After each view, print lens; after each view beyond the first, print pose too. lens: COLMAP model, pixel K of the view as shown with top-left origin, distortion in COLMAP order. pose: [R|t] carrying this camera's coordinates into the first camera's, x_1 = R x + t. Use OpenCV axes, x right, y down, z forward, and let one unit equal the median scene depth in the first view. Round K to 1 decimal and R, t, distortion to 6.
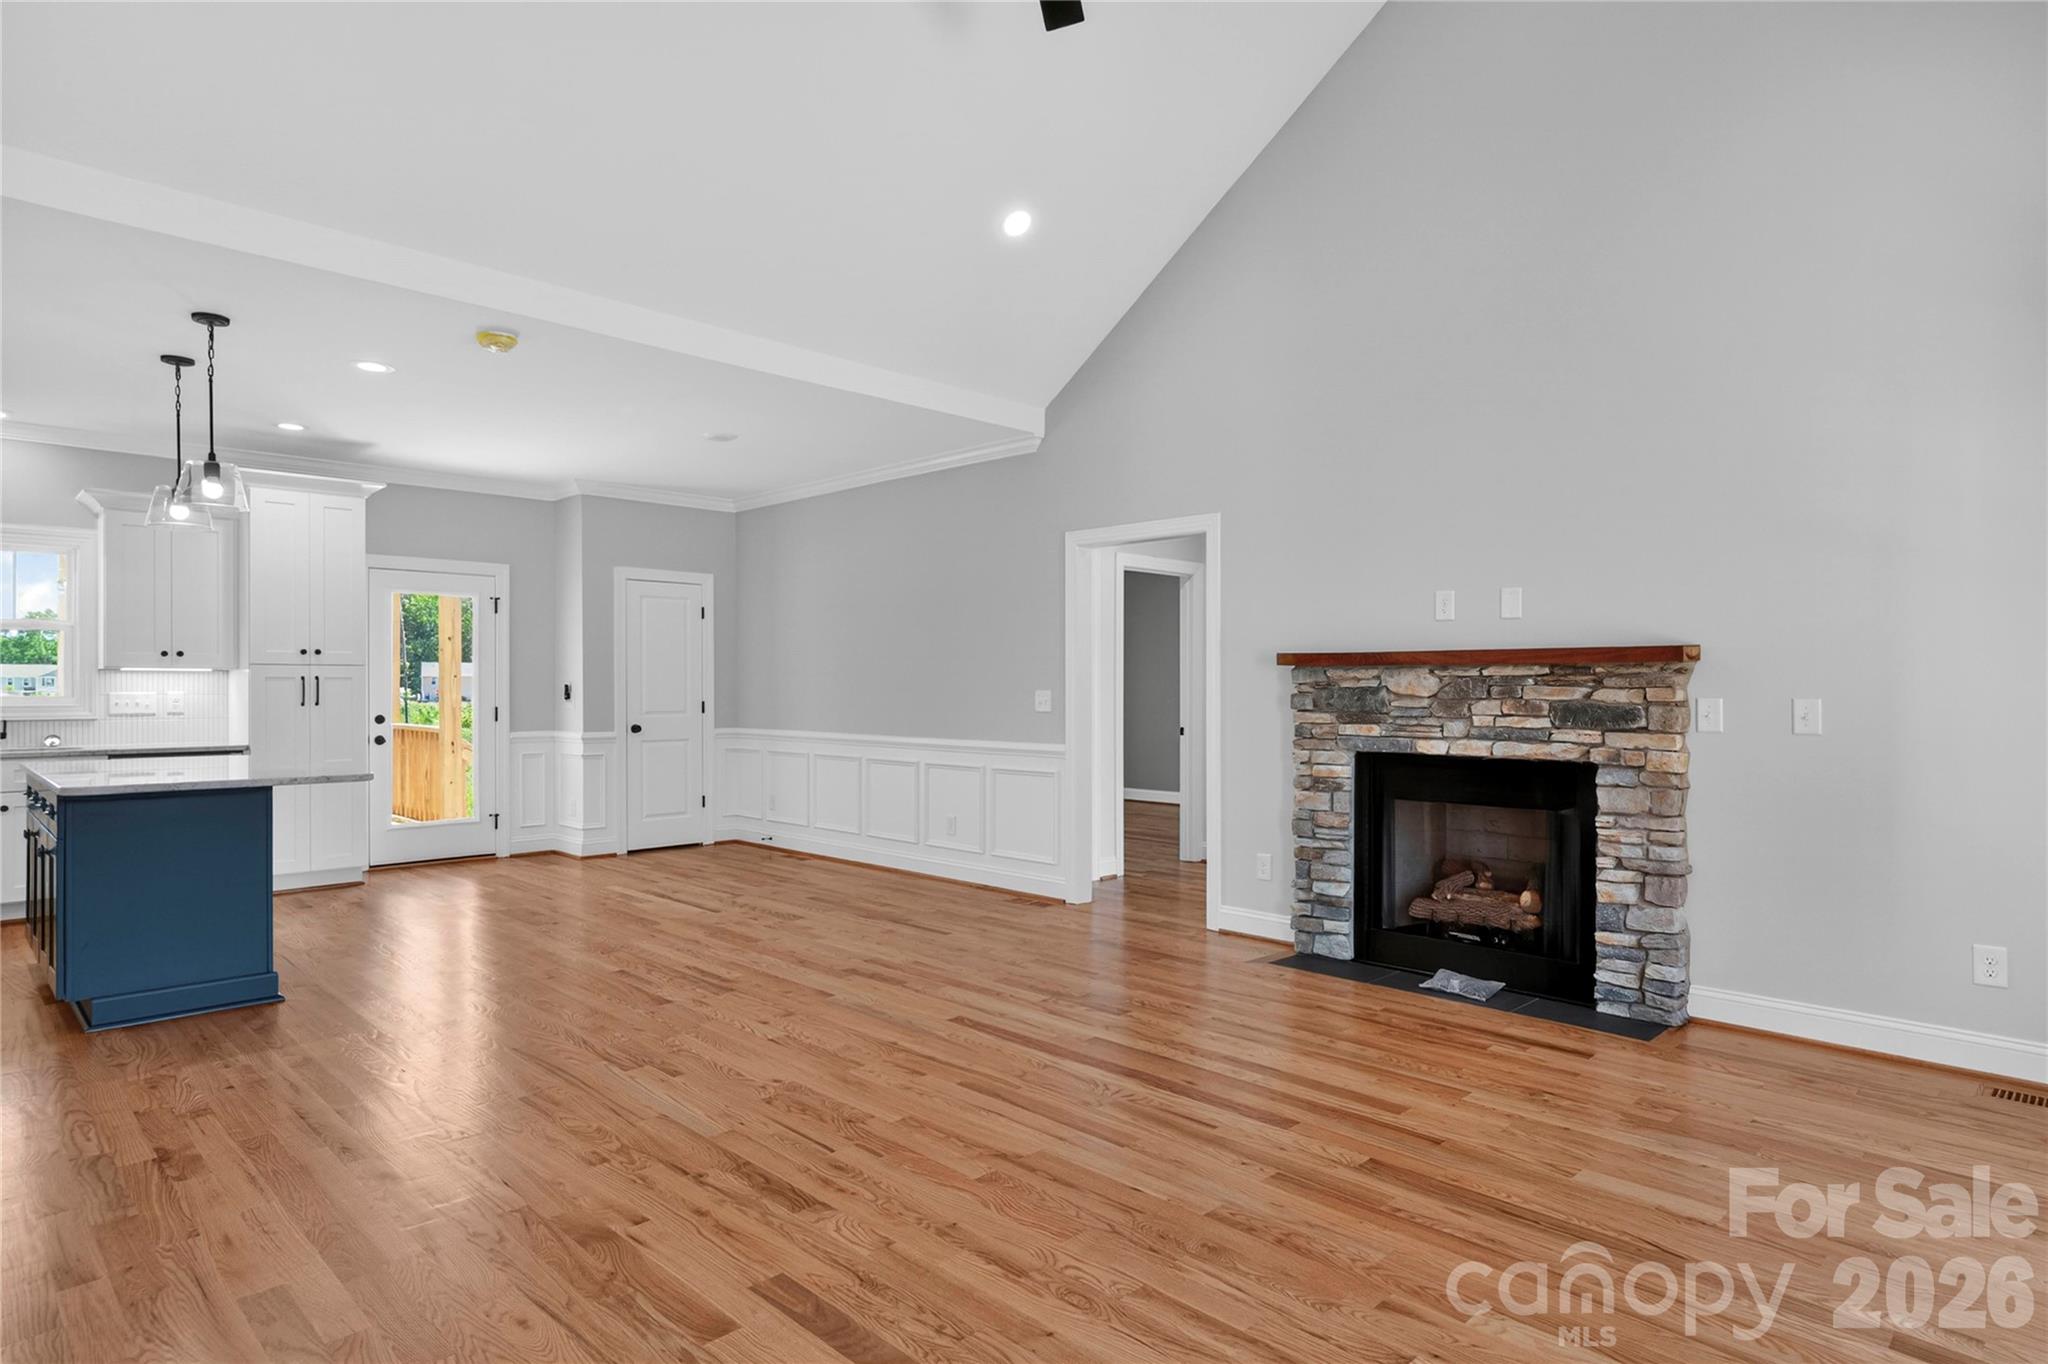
lens RADIAL K [[1130.0, 0, 1070.0], [0, 1130.0, 692.6], [0, 0, 1]] dist [0.009337, -0.003706]
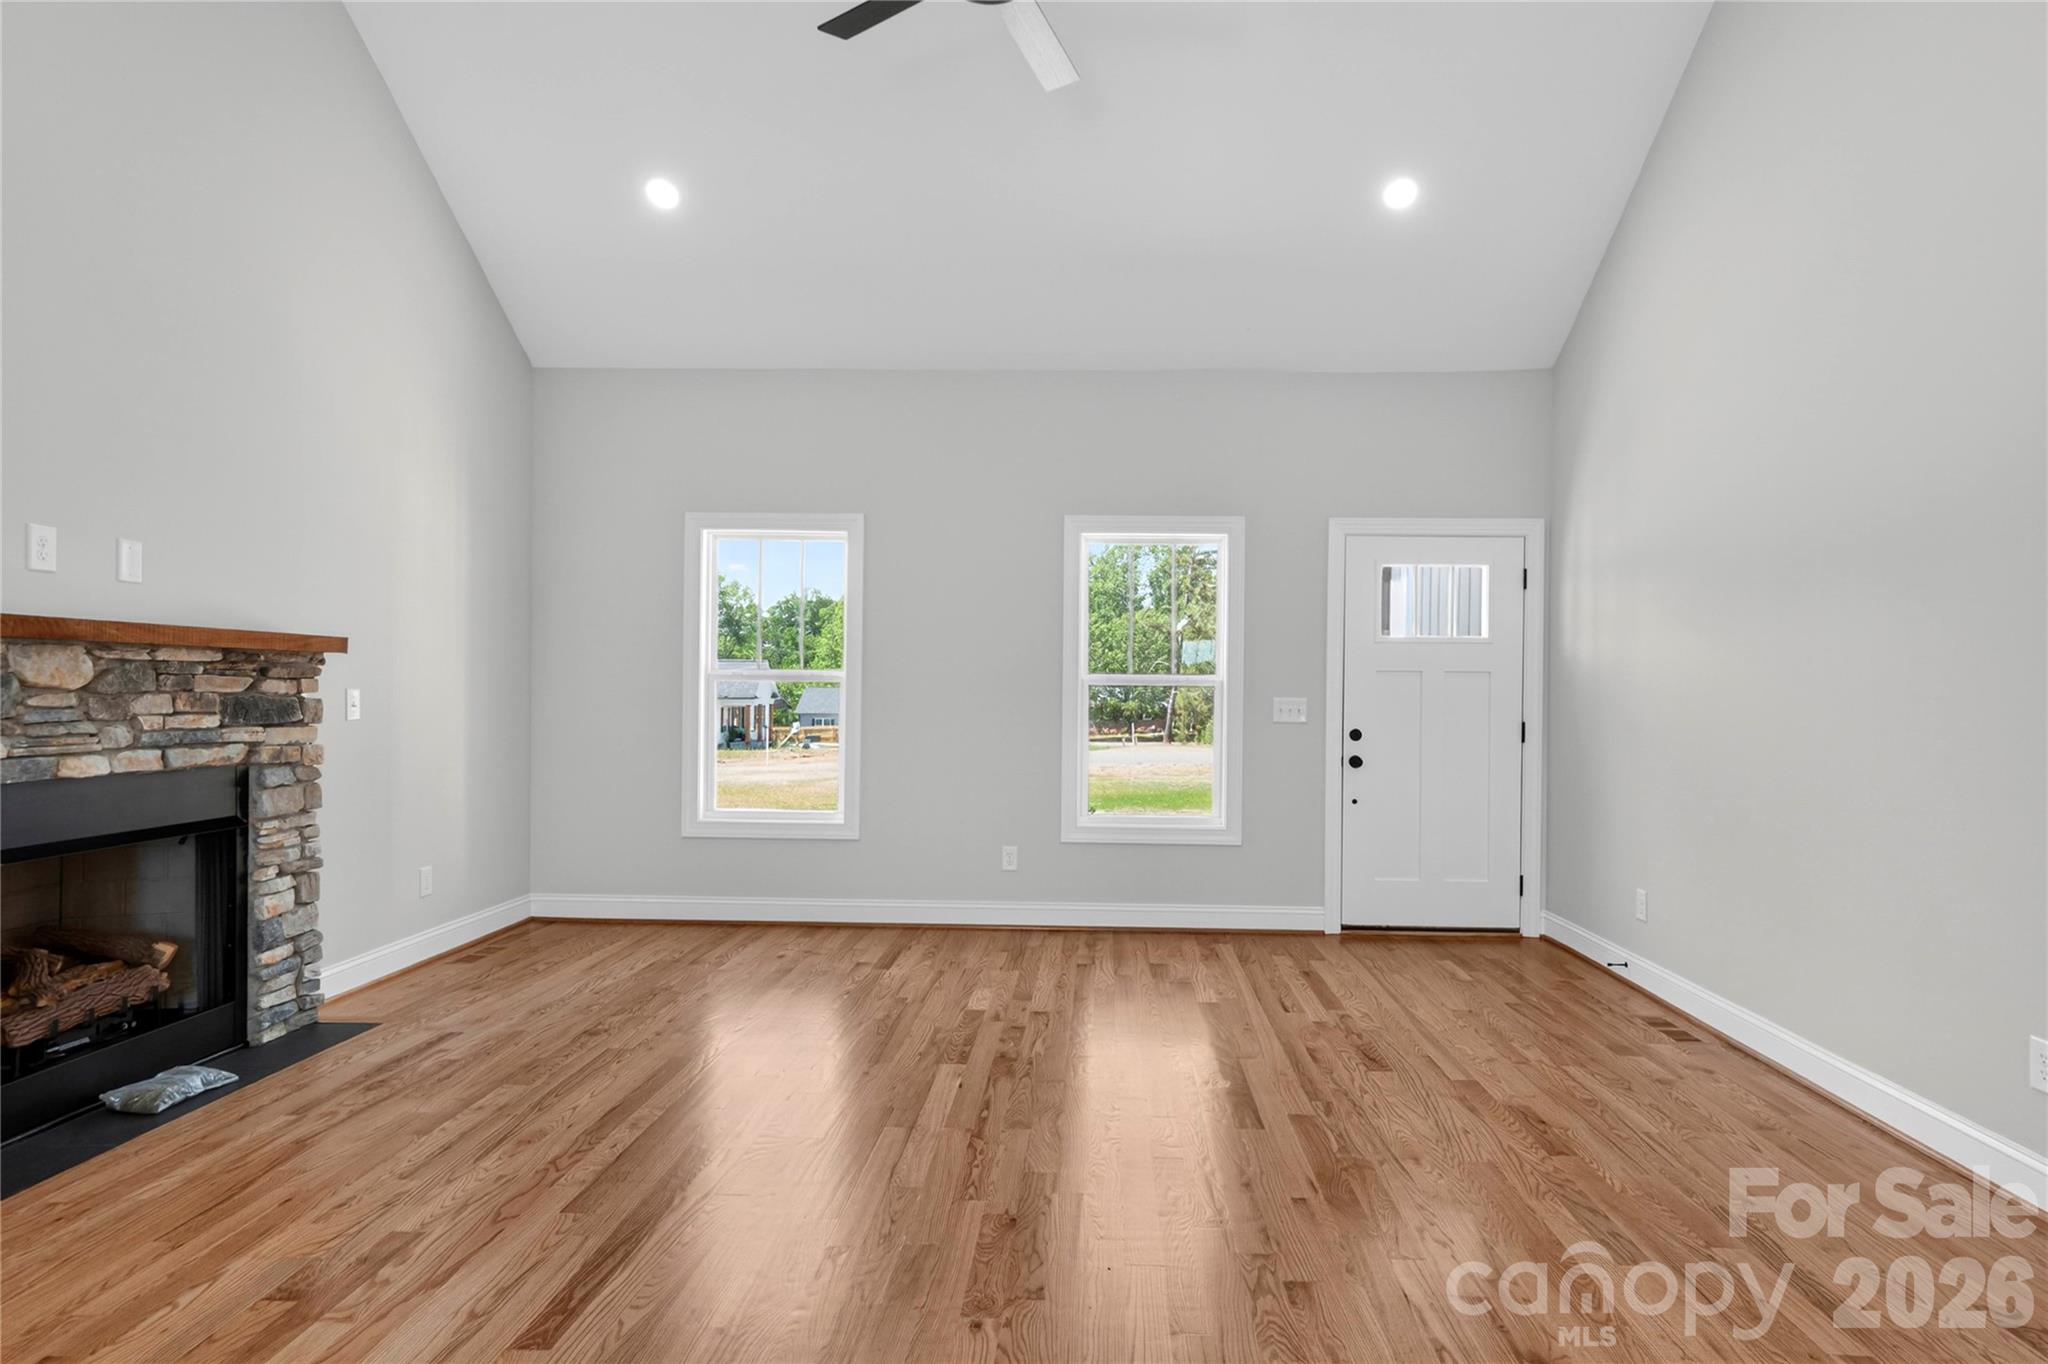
lens RADIAL K [[1130.0, 0, 1066.8], [0, 1130.0, 684.3], [0, 0, 1]] dist [0.009337, -0.003706]
pose [[-0.670191, -0.006563, 0.742160, -0.573381], [-0.009645, 0.999953, 0.000133, -0.005320], [-0.742126, -0.007069, -0.670223, 1.059153]]
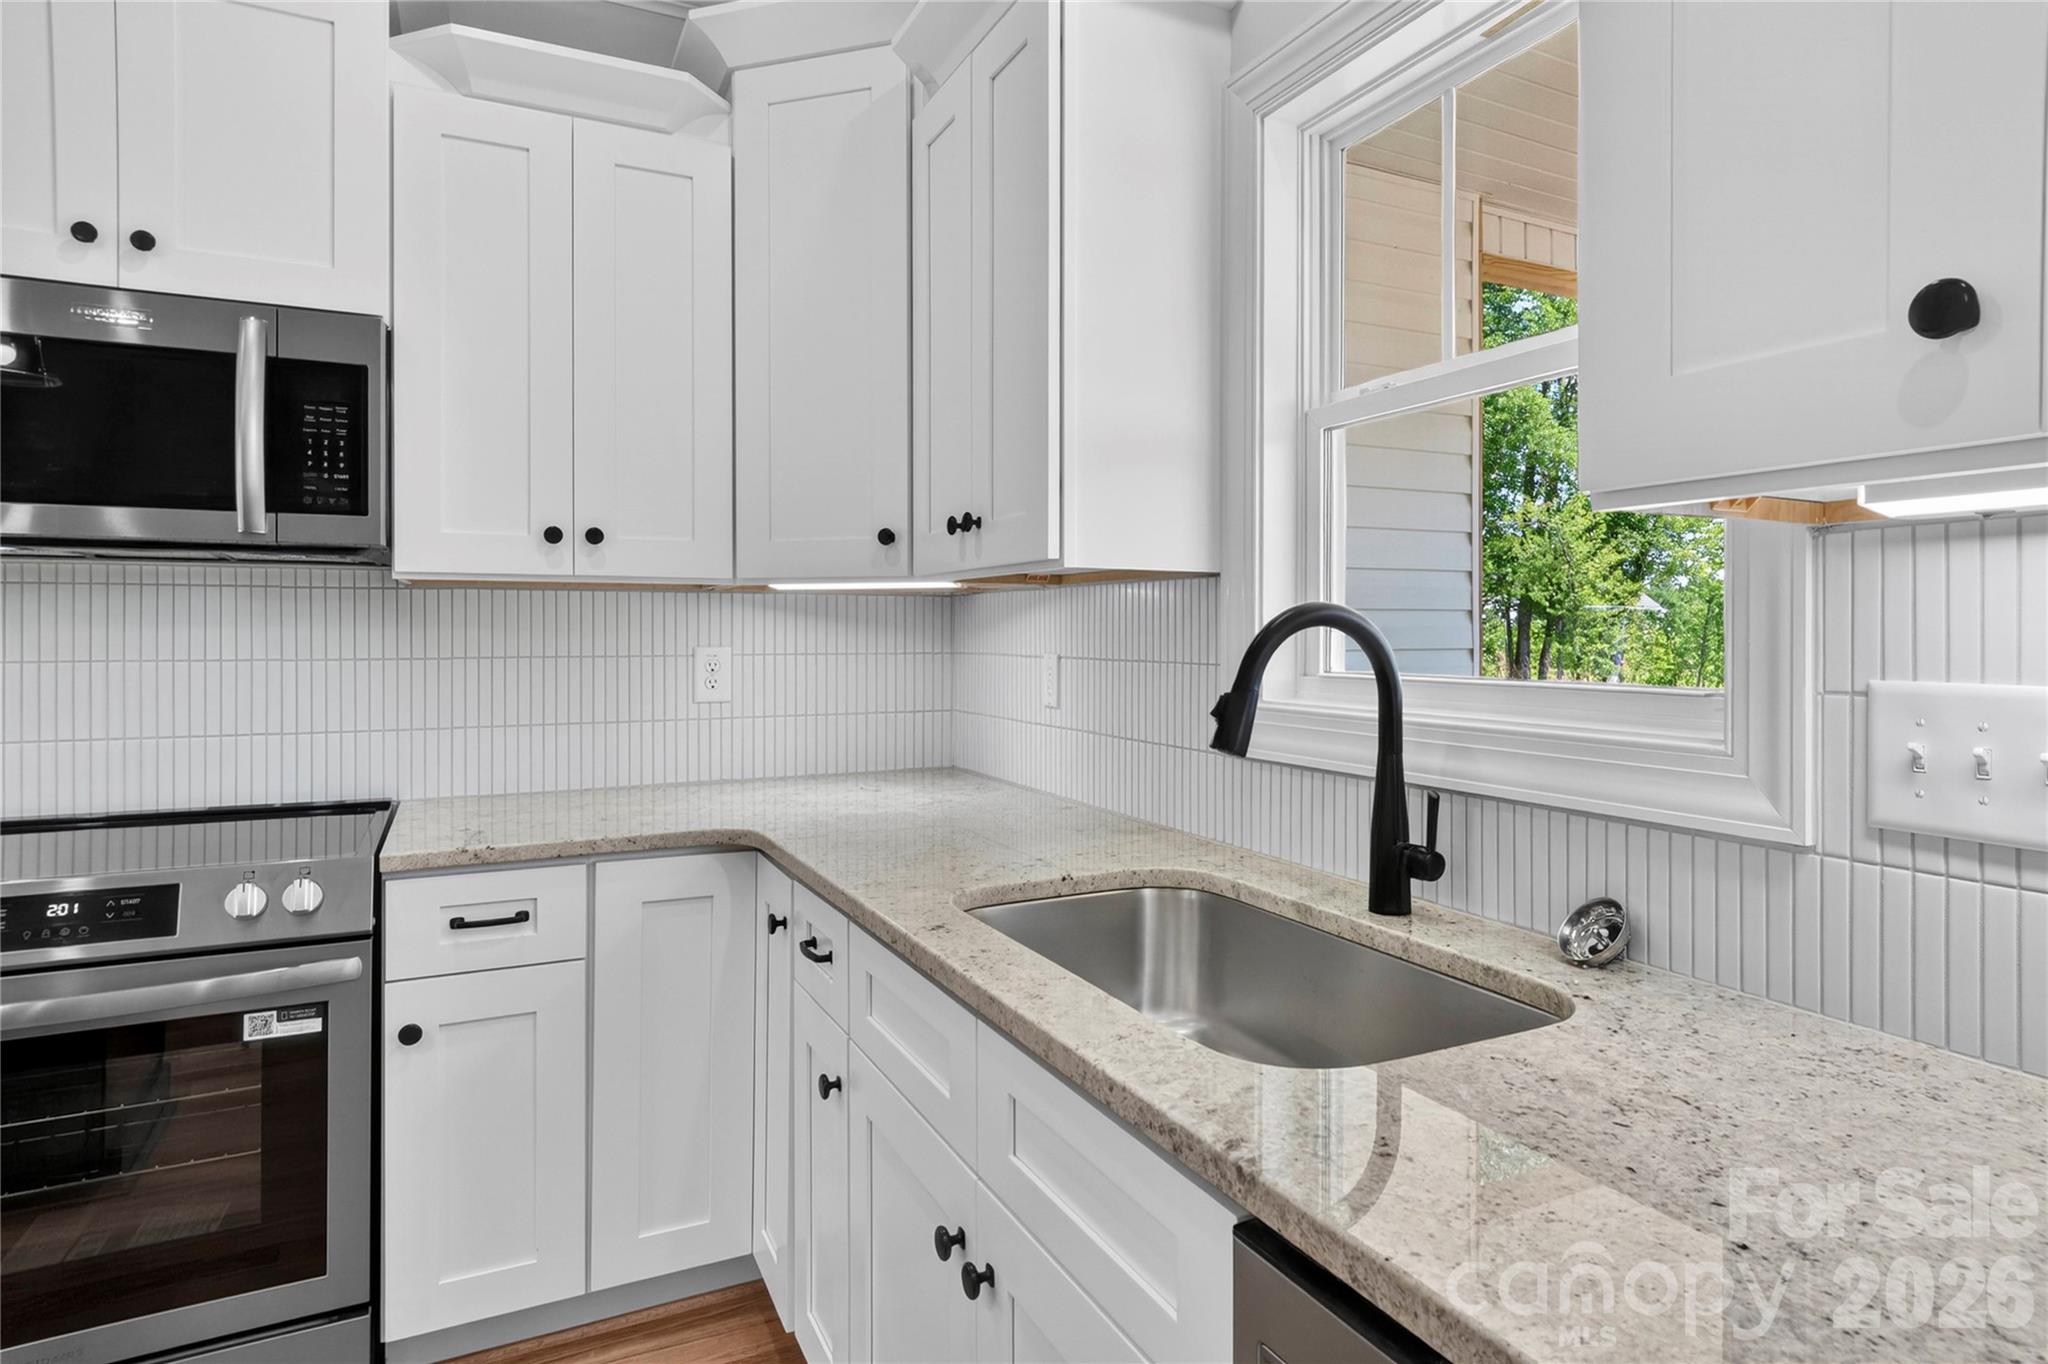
lens RADIAL K [[1130.0, 0, 1089.5], [0, 1130.0, 635.5], [0, 0, 1]] dist [0.009337, -0.003706]
pose [[-0.313360, 0.002063, -0.949632, -0.969681], [-0.004051, 0.999986, 0.003509, -0.008766], [0.949626, 0.004946, -0.313347, 1.364412]]
